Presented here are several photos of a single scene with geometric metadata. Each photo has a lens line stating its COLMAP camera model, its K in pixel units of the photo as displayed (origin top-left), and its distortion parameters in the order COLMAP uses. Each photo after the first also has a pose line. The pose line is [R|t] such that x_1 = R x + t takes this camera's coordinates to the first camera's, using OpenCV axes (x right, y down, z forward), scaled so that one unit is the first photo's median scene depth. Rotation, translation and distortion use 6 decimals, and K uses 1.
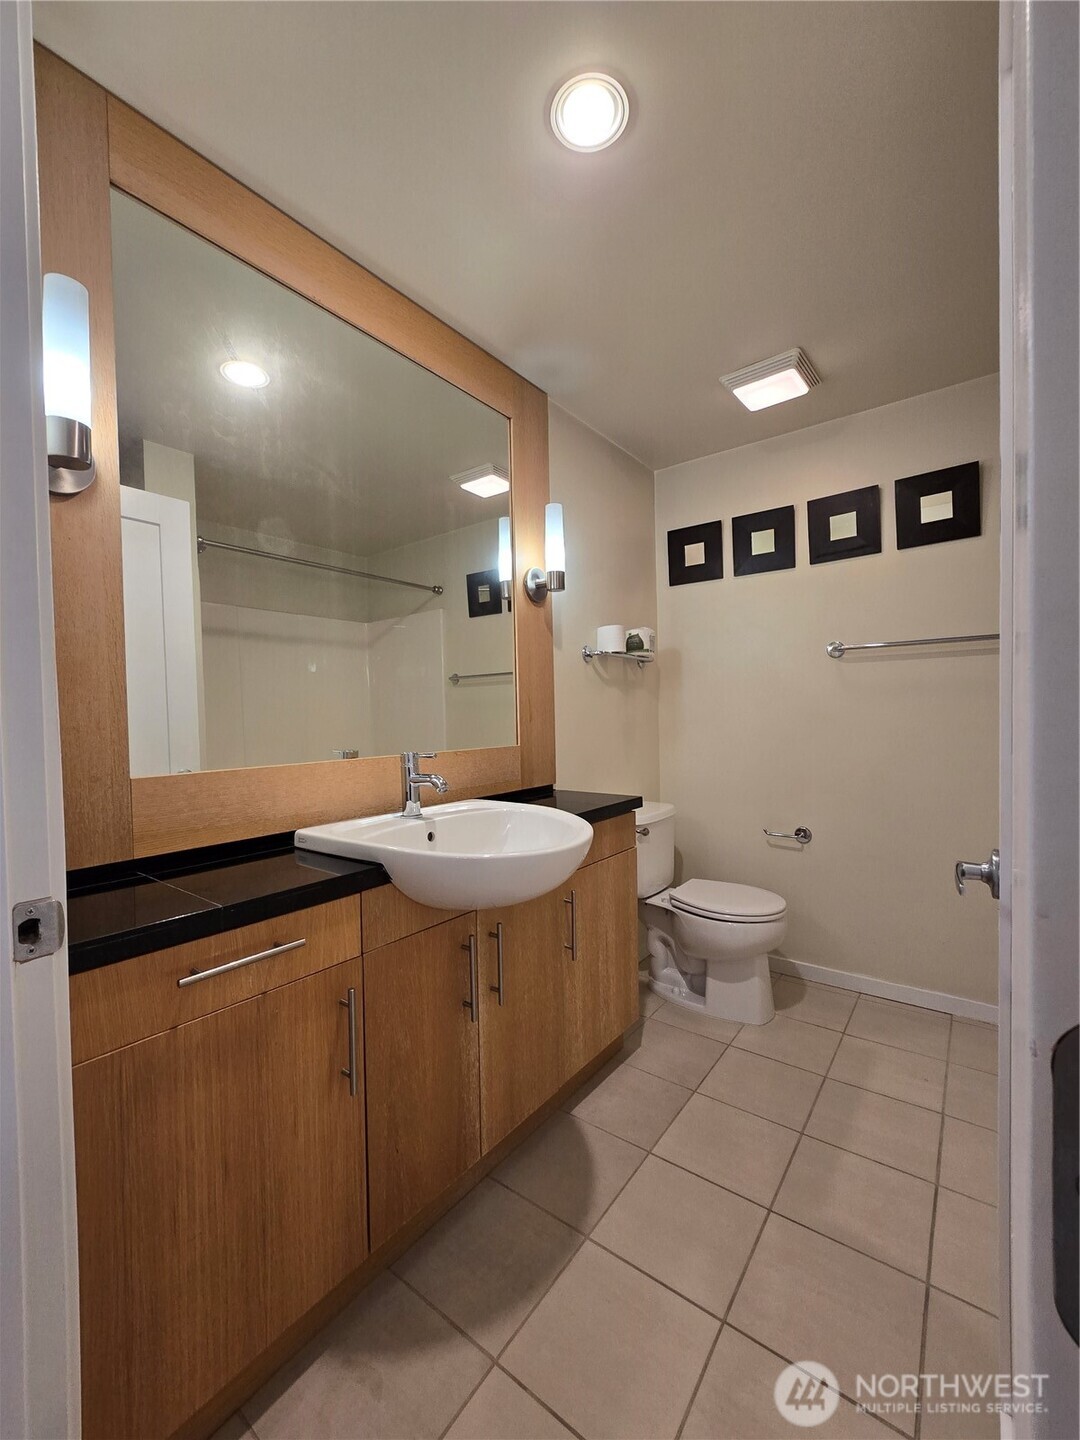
lens RADIAL K [[582.9, 0, 539.0], [0, 582.9, 722.1], [0, 0, 1]] dist [0.001701, 0.001160]
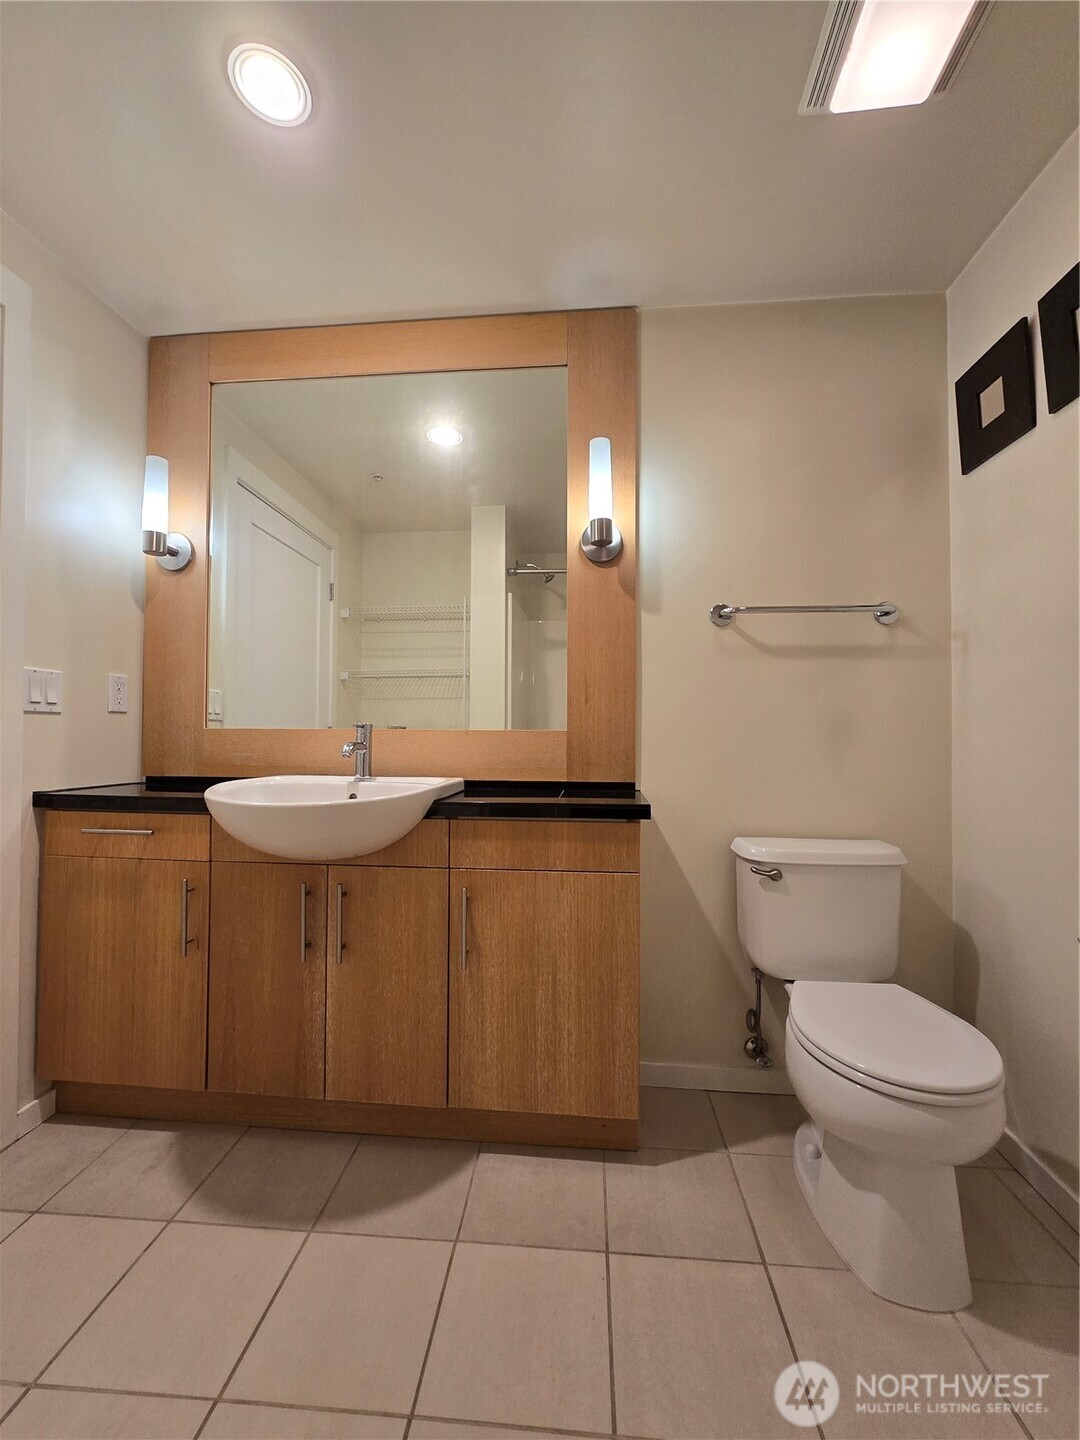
lens RADIAL K [[582.9, 0, 541.6], [0, 582.9, 720.8], [0, 0, 1]] dist [0.001701, 0.001160]
pose [[0.540139, 0.003173, -0.841570, 0.920149], [-0.027313, 0.999532, -0.013762, 0.052246], [0.841133, 0.030419, 0.539973, 0.667917]]
